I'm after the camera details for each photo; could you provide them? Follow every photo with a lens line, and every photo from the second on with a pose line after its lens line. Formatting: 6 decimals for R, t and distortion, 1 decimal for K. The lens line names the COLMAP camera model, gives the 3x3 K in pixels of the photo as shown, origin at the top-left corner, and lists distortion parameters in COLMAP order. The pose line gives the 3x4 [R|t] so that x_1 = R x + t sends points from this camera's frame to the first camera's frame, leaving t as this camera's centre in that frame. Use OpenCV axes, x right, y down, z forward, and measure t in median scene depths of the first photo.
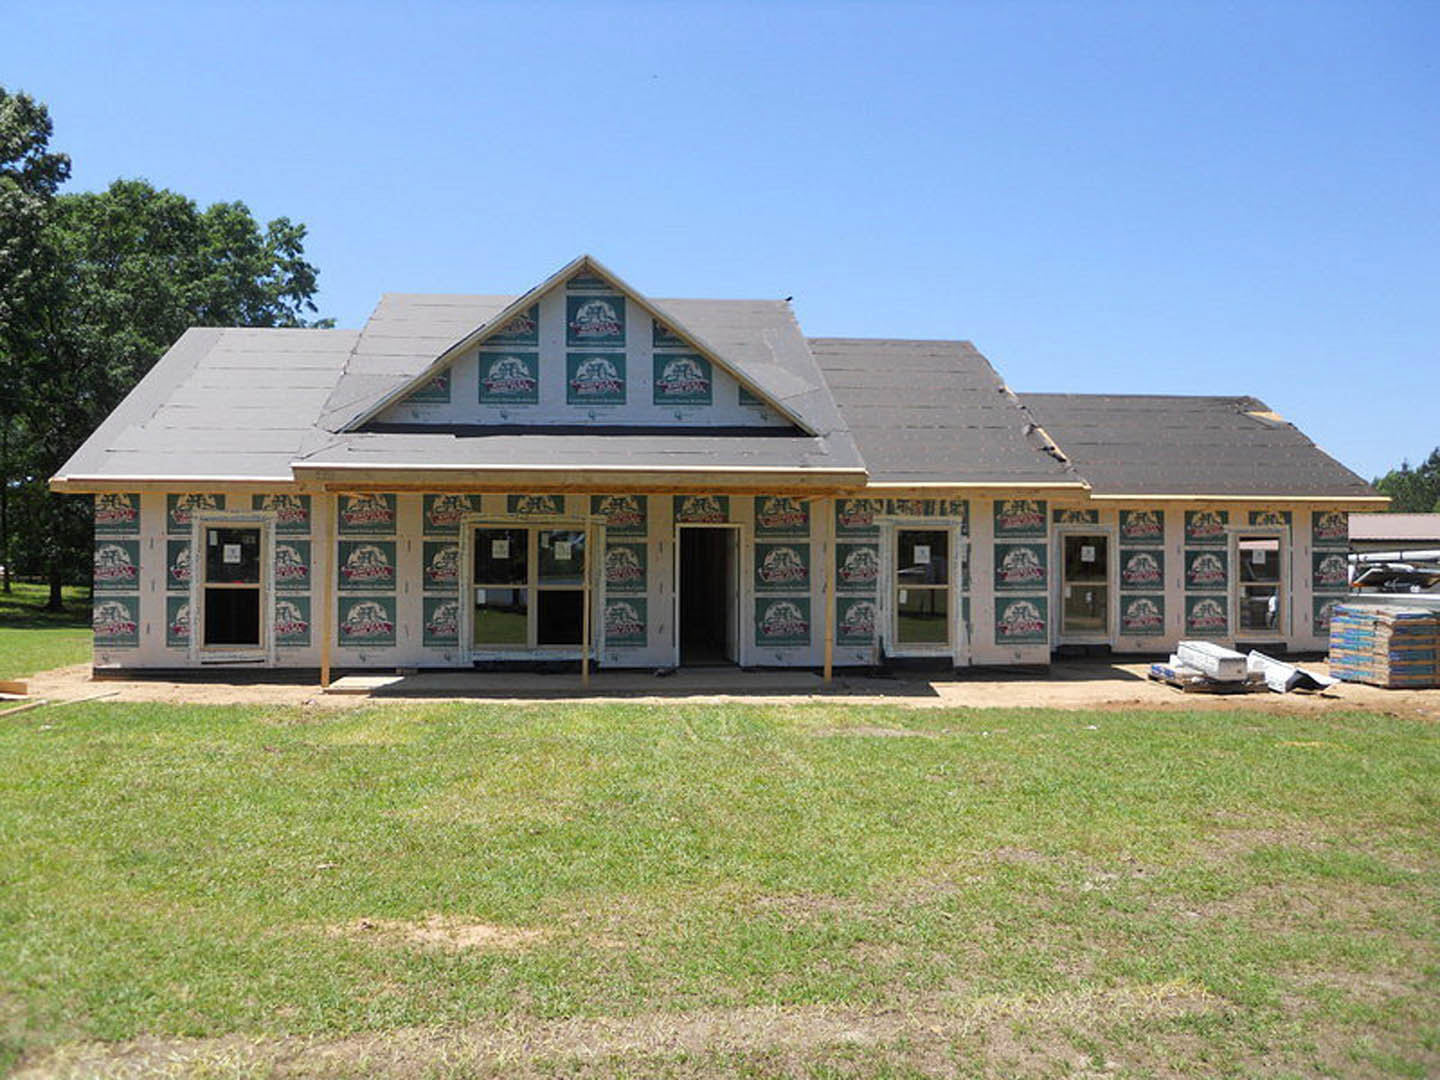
lens RADIAL K [[1194.6, 0, 720.0], [0, 1194.6, 540.0], [0, 0, 1]] dist [-0.065051, 0.006974]
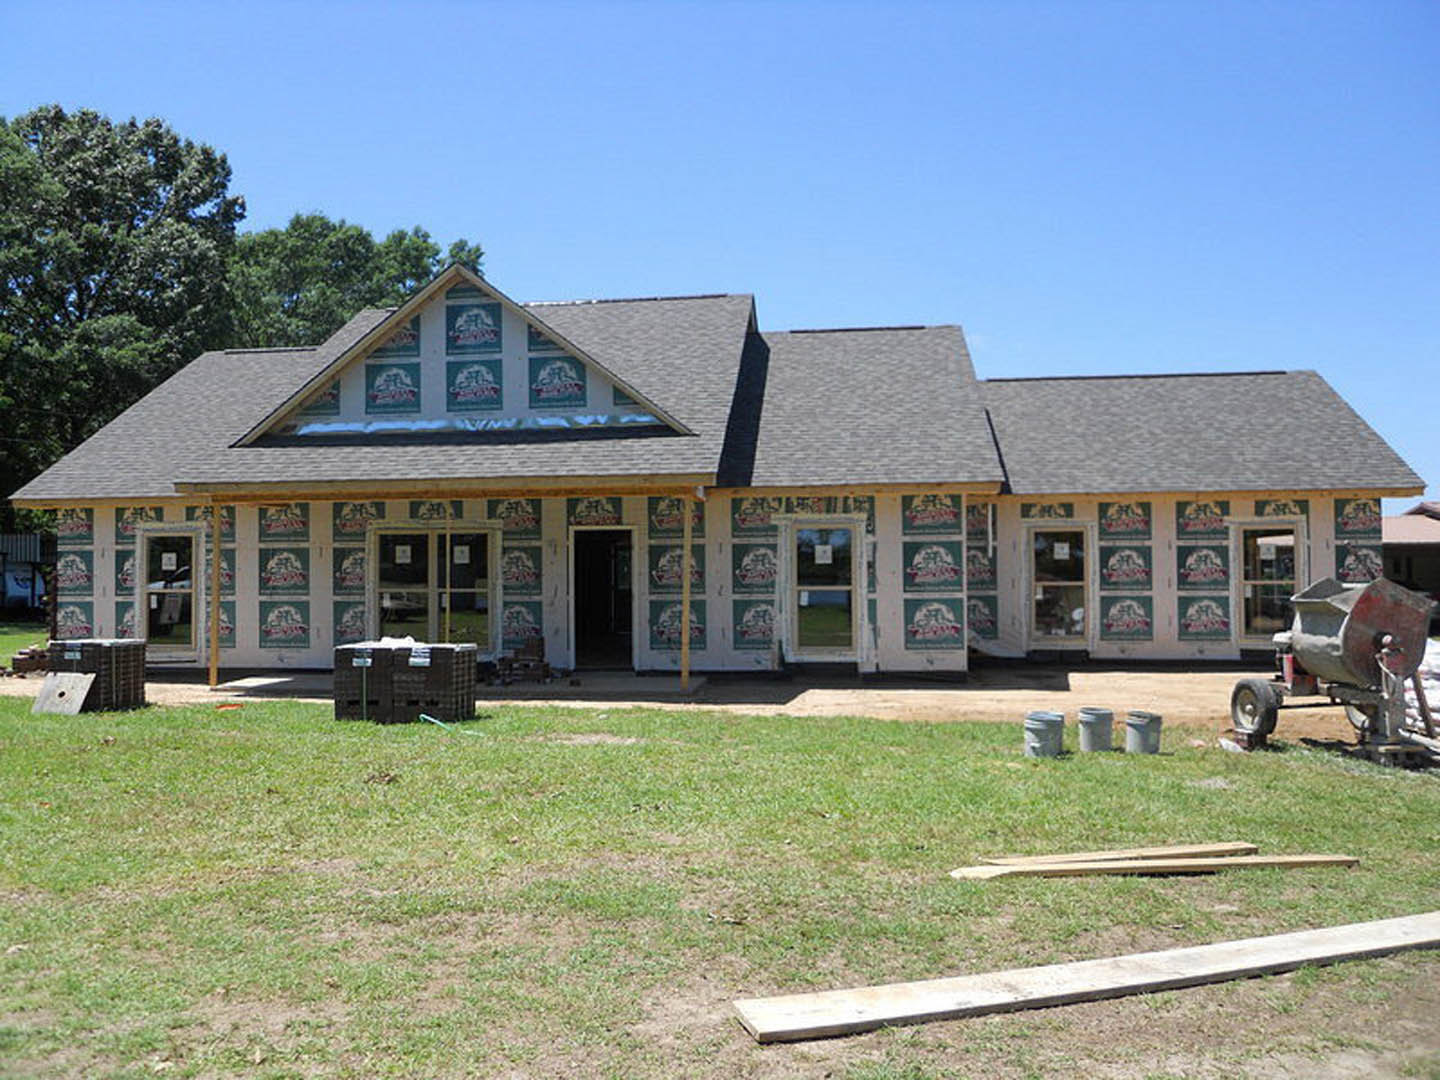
lens RADIAL K [[1194.6, 0, 720.0], [0, 1194.6, 540.0], [0, 0, 1]] dist [-0.065051, 0.006974]
pose [[0.975175, -0.015012, -0.220928, 0.303654], [0.014756, 0.999887, -0.002811, 0.002216], [0.220945, -0.000518, 0.975286, 0.054322]]
